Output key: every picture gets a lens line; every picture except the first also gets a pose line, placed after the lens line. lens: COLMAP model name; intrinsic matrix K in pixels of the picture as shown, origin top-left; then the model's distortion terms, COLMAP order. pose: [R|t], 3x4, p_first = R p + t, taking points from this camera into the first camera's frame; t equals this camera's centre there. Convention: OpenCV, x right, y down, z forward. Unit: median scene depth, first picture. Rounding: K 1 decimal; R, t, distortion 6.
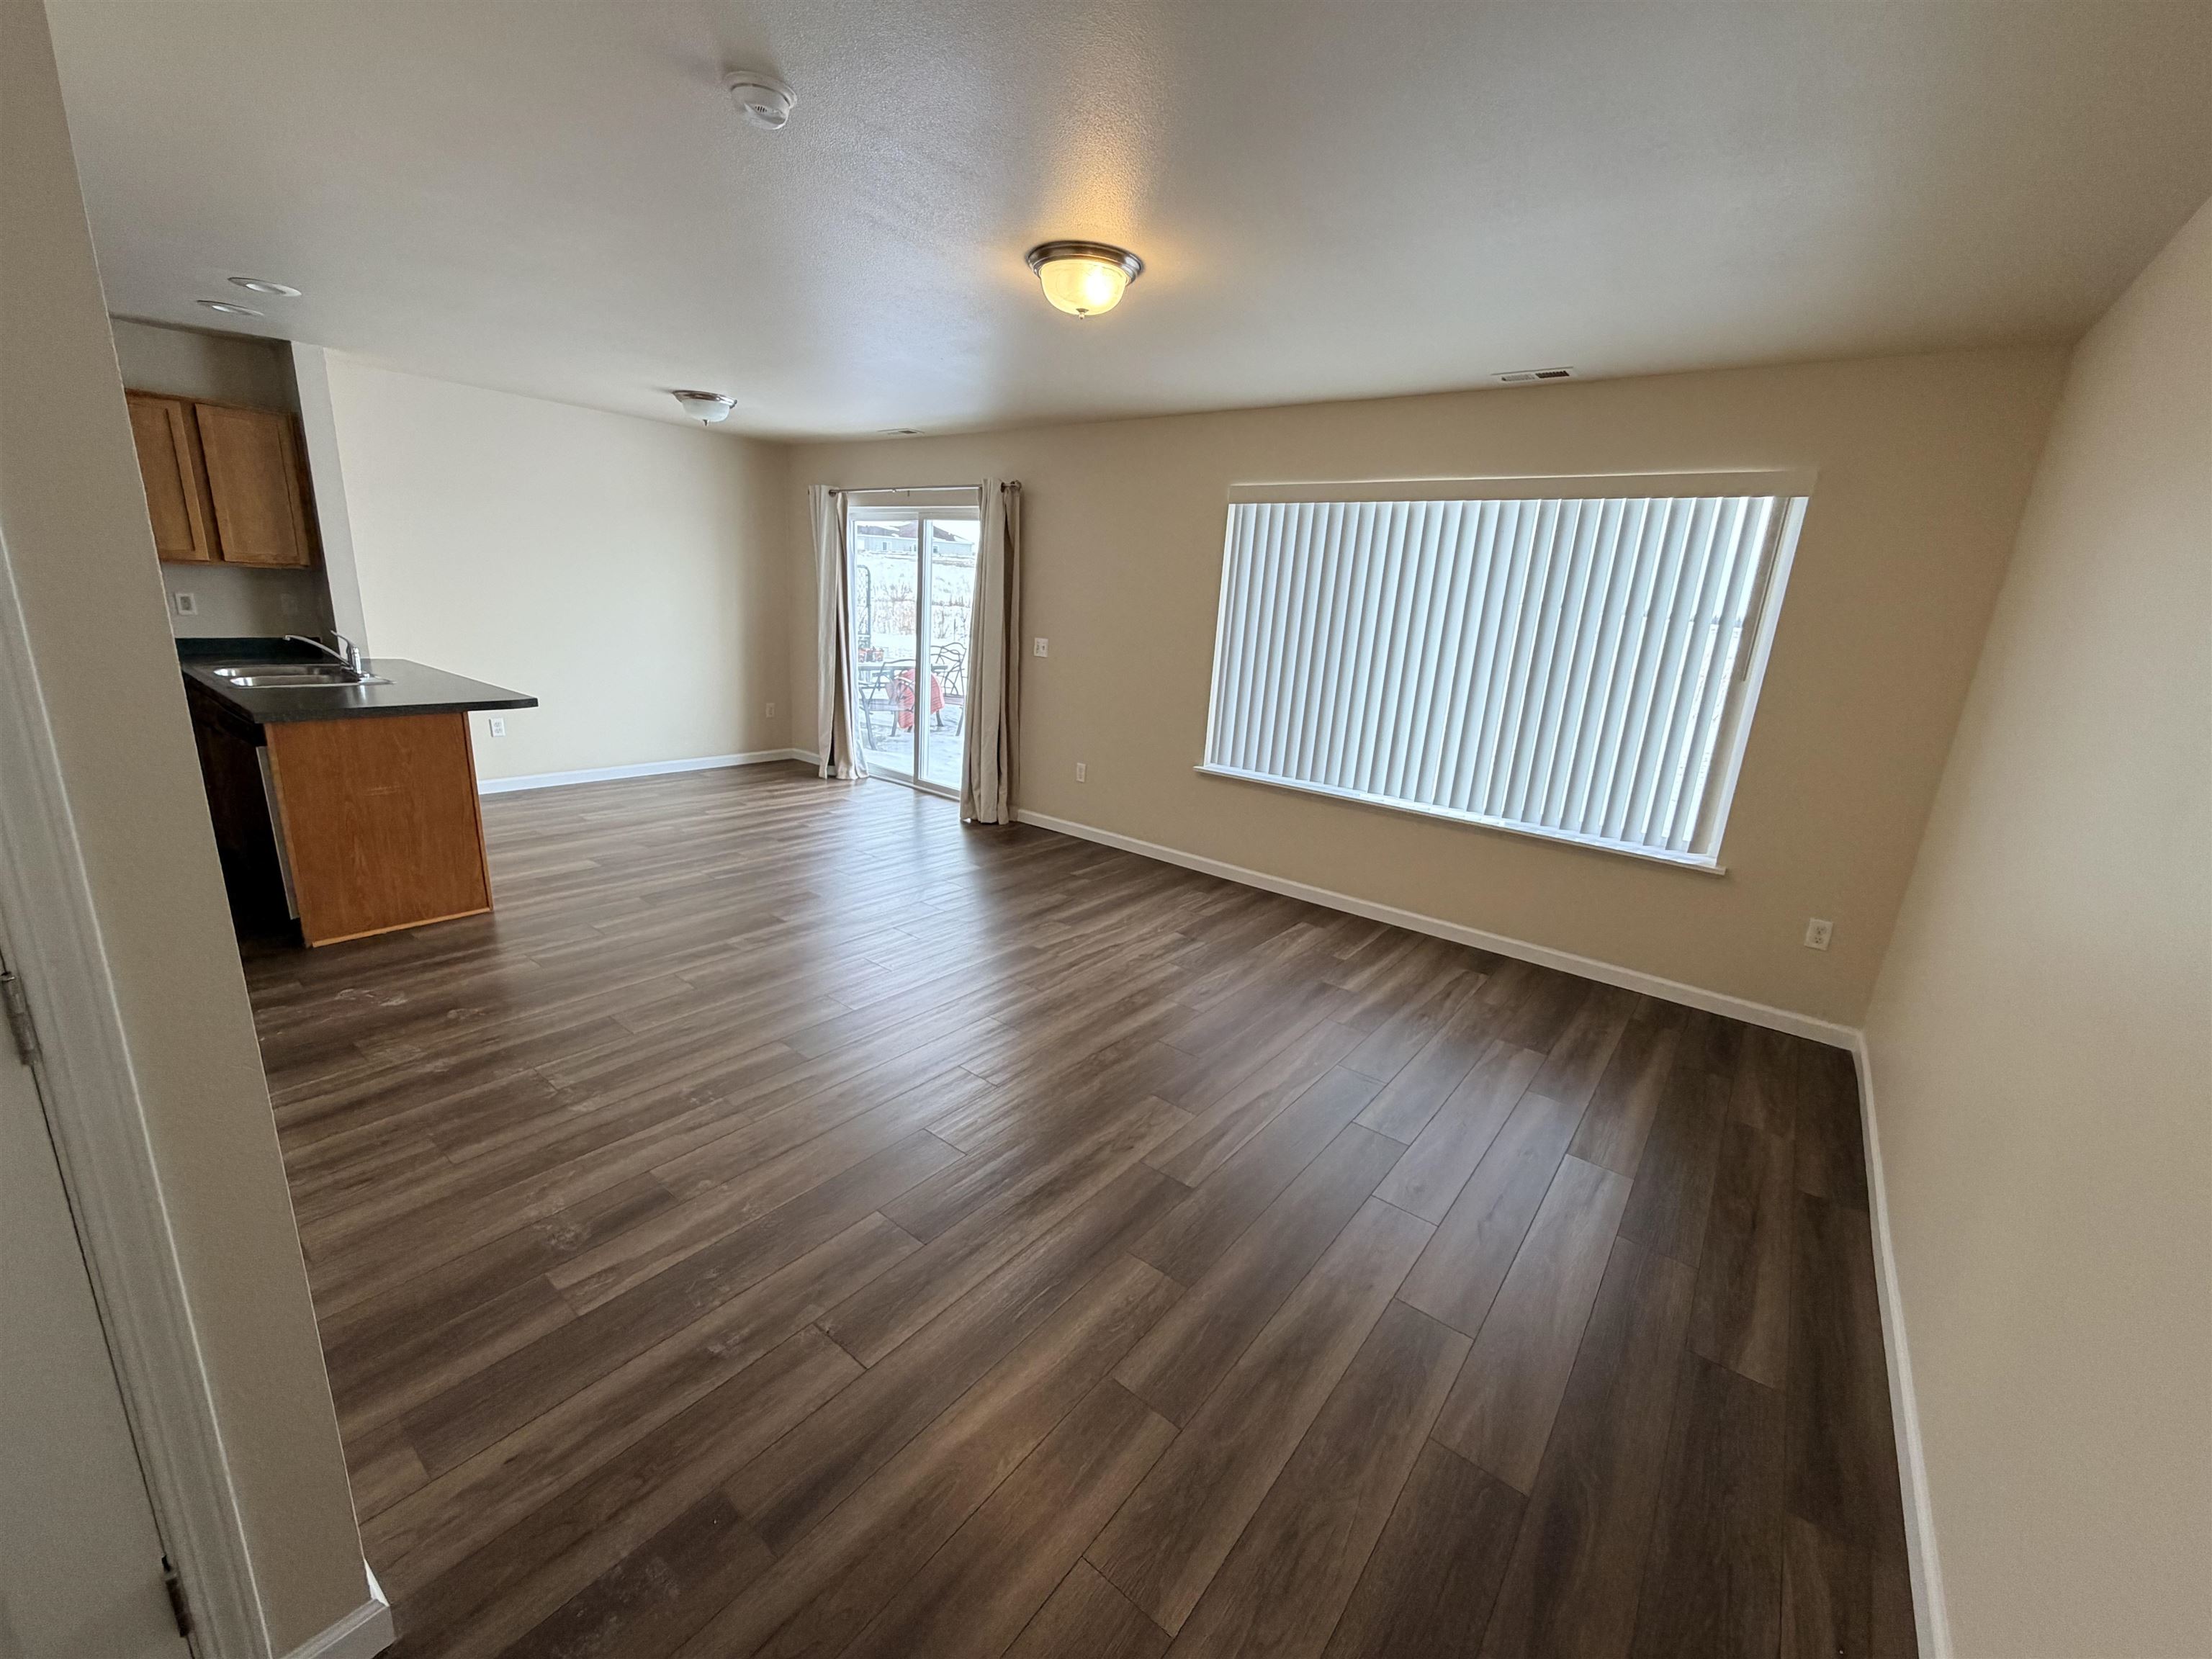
lens RADIAL K [[886.9, 0, 1100.4], [0, 886.9, 829.8], [0, 0, 1]] dist [0.000528, -0.000069]
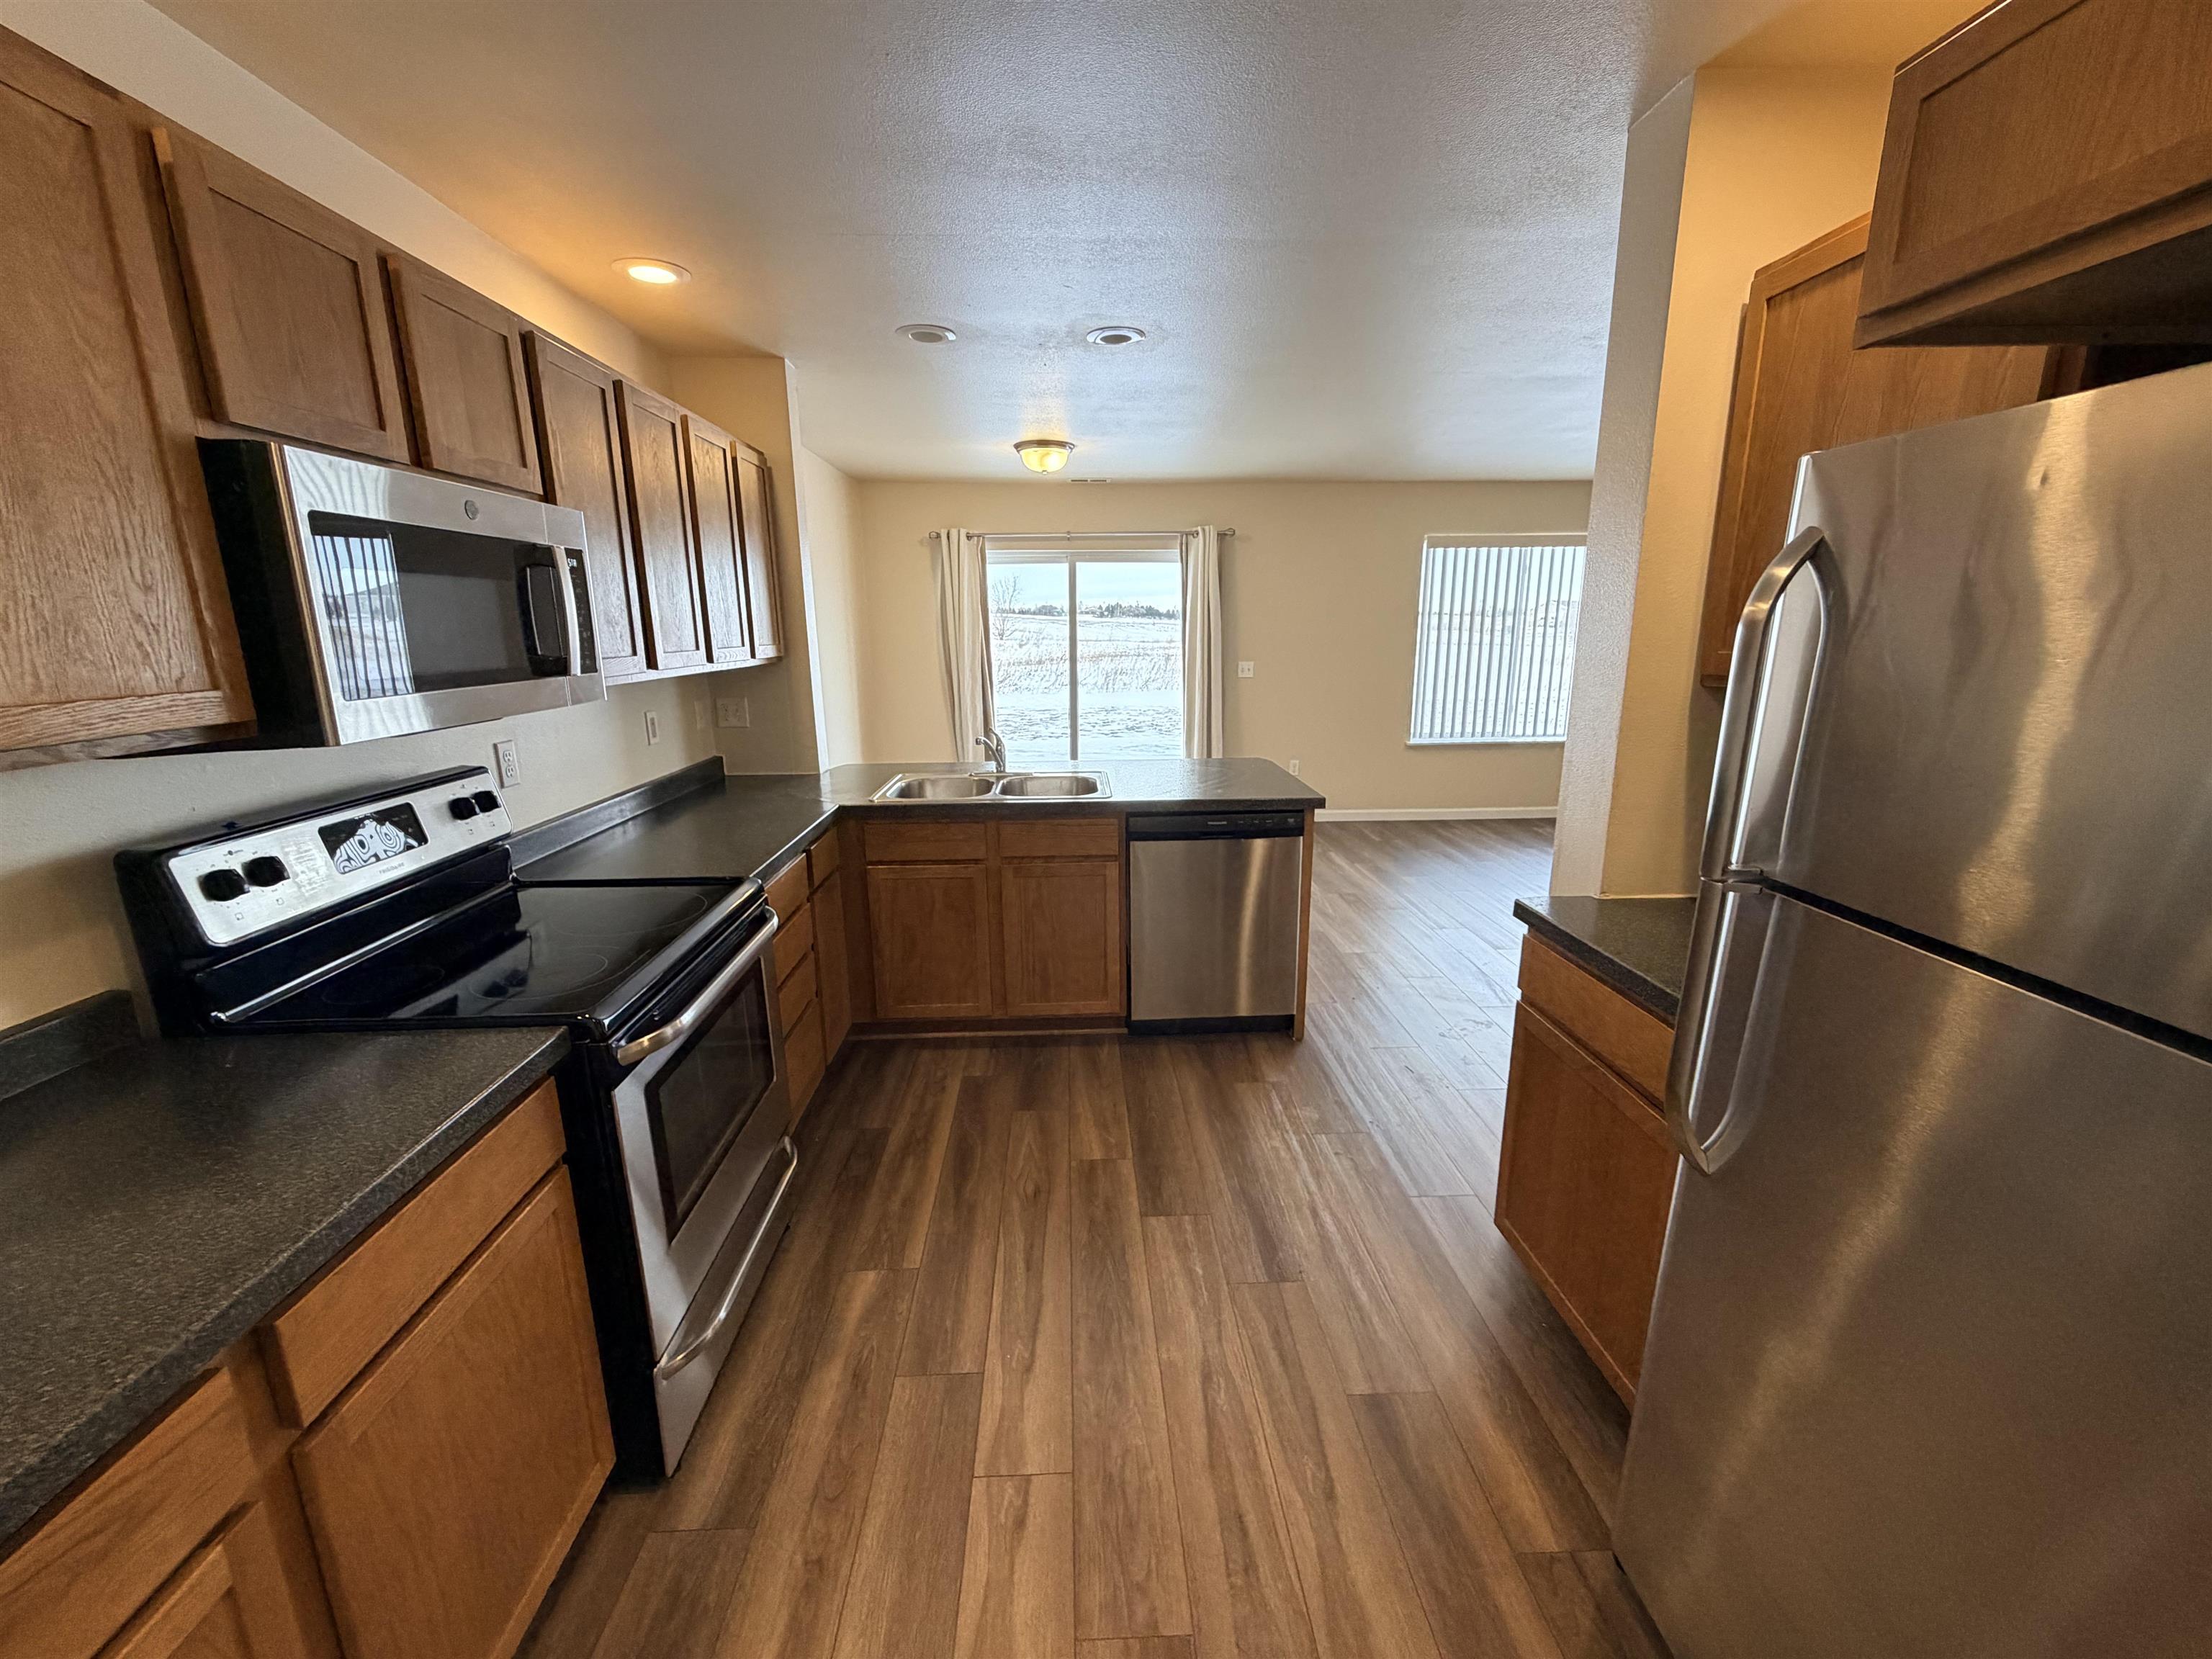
lens RADIAL K [[895.8, 0, 1106.0], [0, 895.8, 829.5], [0, 0, 1]] dist [0.019397, -0.000071]
pose [[0.749999, -0.214842, 0.625575, -1.450318], [0.223147, 0.972516, 0.066462, -0.178239], [-0.622661, 0.089749, 0.777328, 0.317241]]
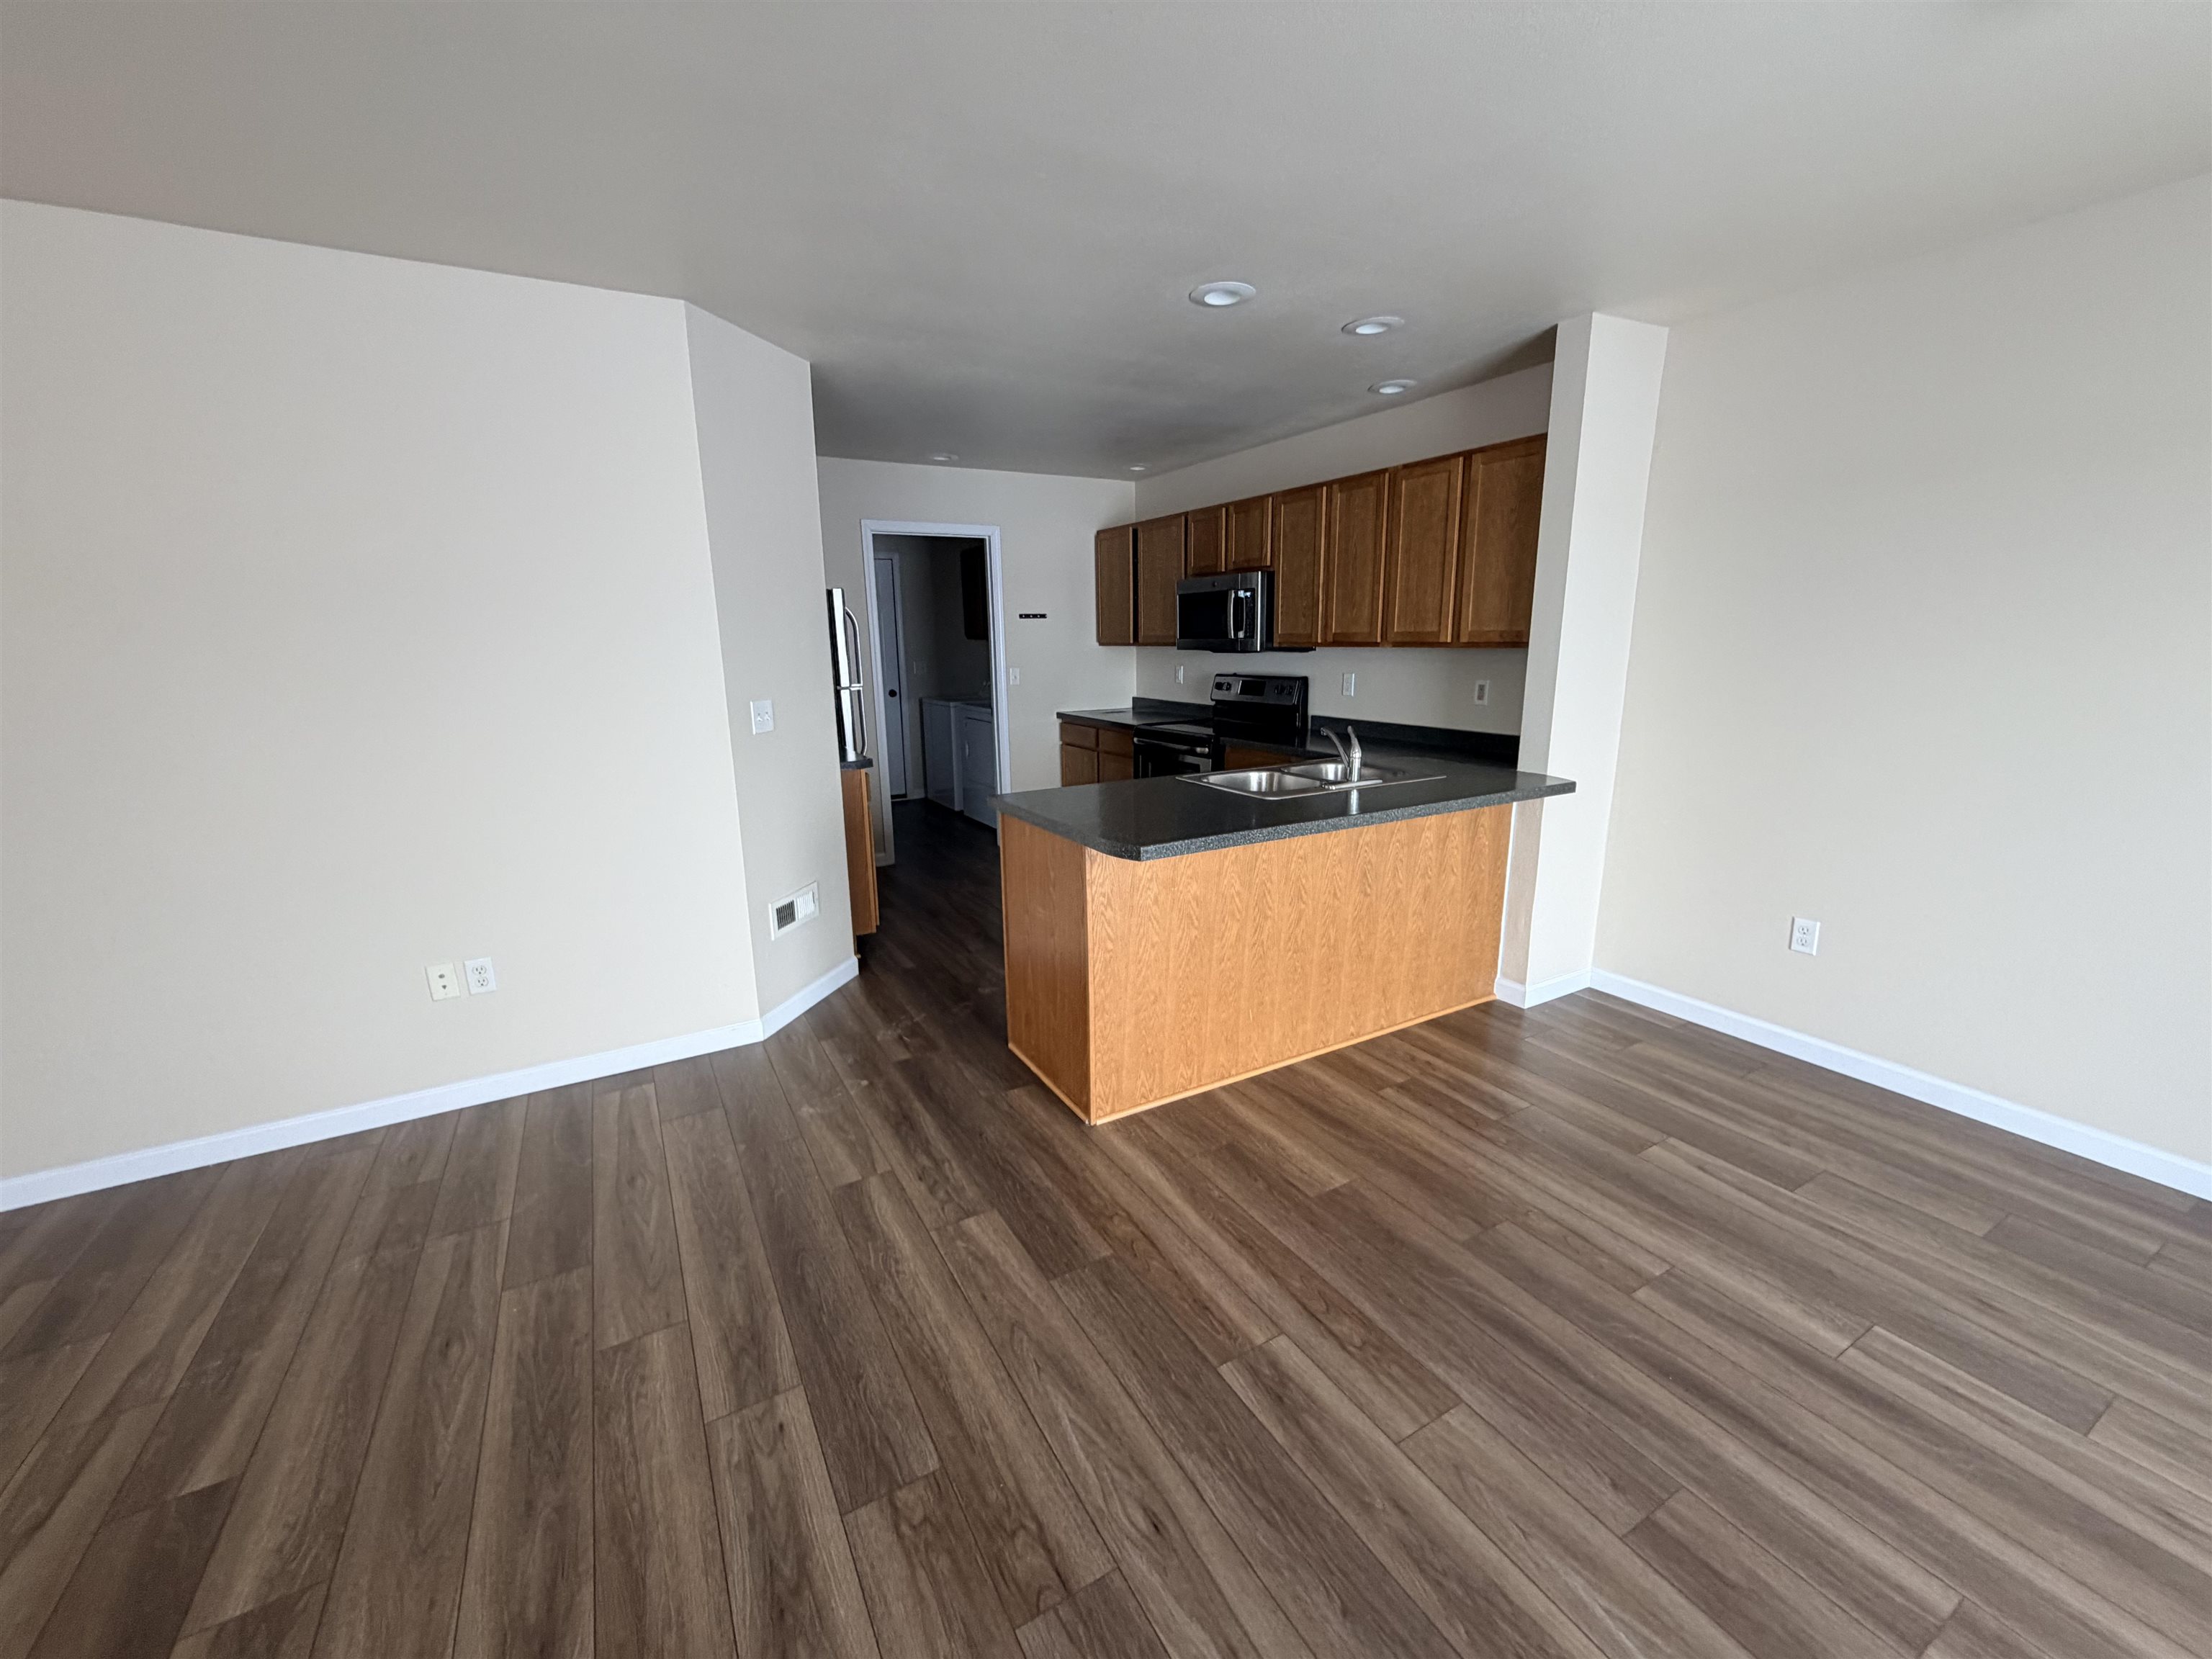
lens RADIAL K [[881.9, 0, 1099.0], [0, 881.9, 830.1], [0, 0, 1]] dist [0.000610, -0.000294]
pose [[-0.378183, 0.146000, -0.914145, -0.099361], [-0.247084, 0.935742, 0.251669, -0.302555], [0.892147, 0.321048, -0.317808, 1.172993]]
